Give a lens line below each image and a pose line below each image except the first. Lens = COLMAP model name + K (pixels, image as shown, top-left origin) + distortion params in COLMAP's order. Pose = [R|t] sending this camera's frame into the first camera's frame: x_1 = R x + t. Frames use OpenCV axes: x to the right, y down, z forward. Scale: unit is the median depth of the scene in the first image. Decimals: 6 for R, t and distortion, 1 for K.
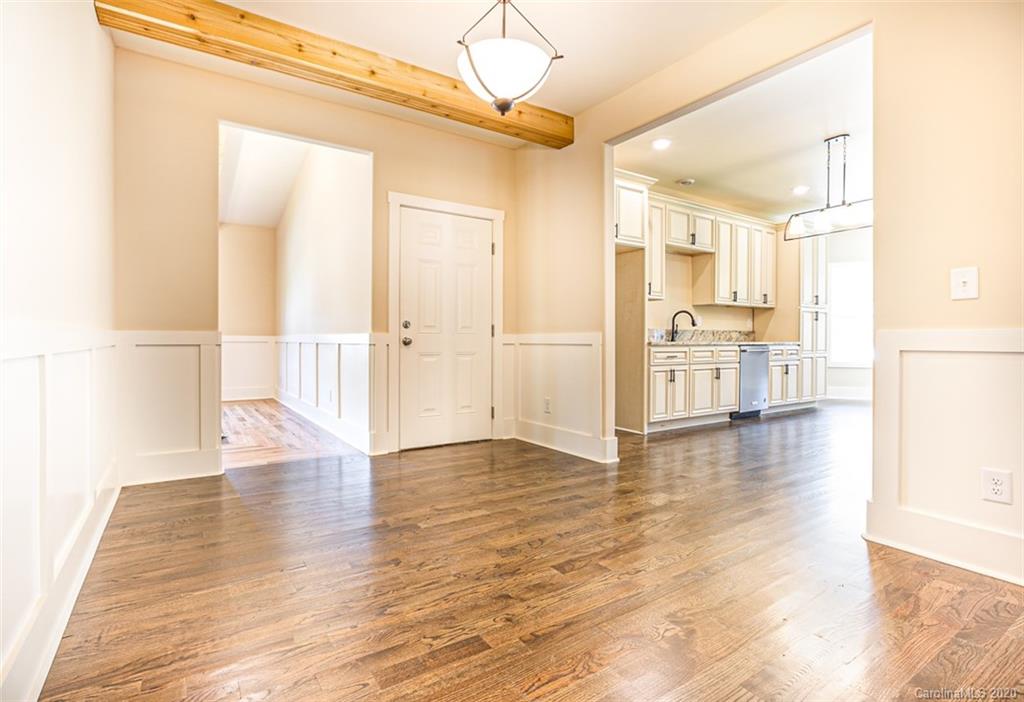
lens RADIAL K [[490.4, 0, 510.0], [0, 490.4, 346.7], [0, 0, 1]] dist [-0.015846, 0.000845]
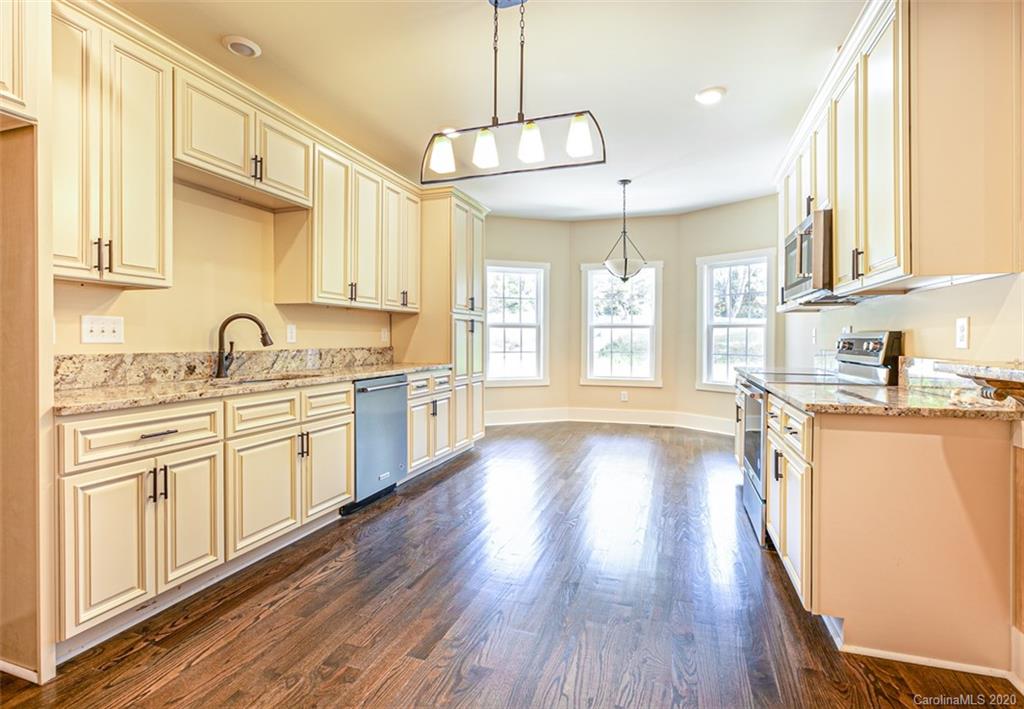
lens RADIAL K [[491.8, 0, 510.5], [0, 491.8, 339.6], [0, 0, 1]] dist [-0.000348, 0.000083]
pose [[0.797695, -0.001236, 0.603060, 0.265335], [0.008786, 0.999916, -0.009572, -0.040128], [-0.602998, 0.012934, 0.797638, 0.434600]]
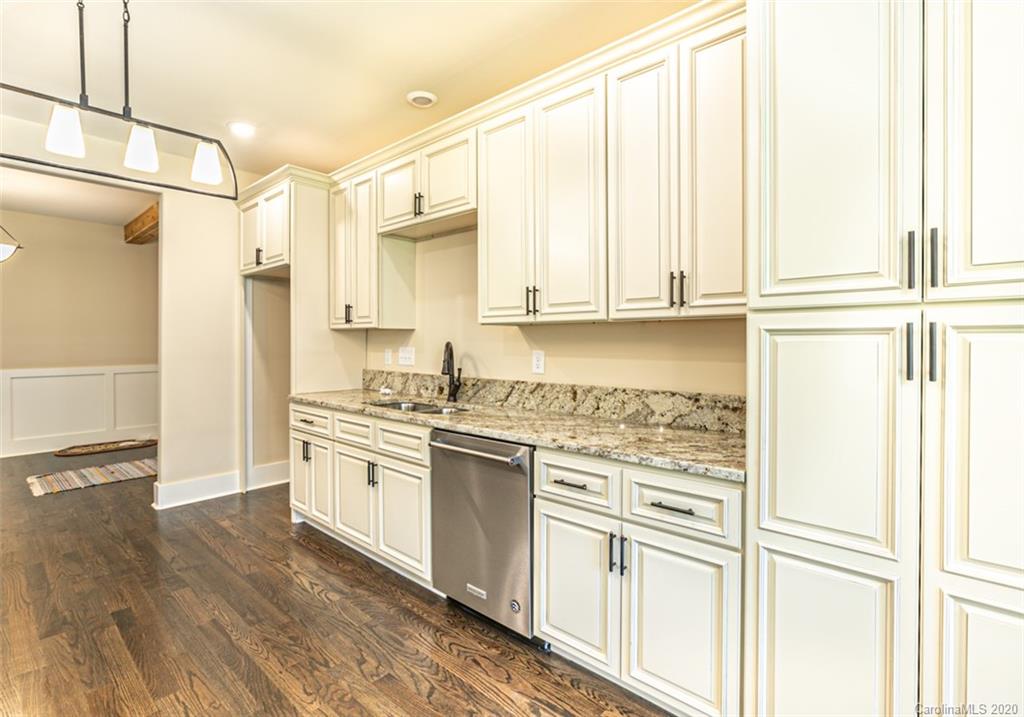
lens RADIAL K [[510.4, 0, 509.0], [0, 510.4, 347.9], [0, 0, 1]] dist [-0.001813, 0.000705]
pose [[0.216637, 0.013071, -0.976165, 0.874554], [-0.012798, 0.999862, 0.010548, -0.073066], [0.976168, 0.010208, 0.216774, 0.929844]]
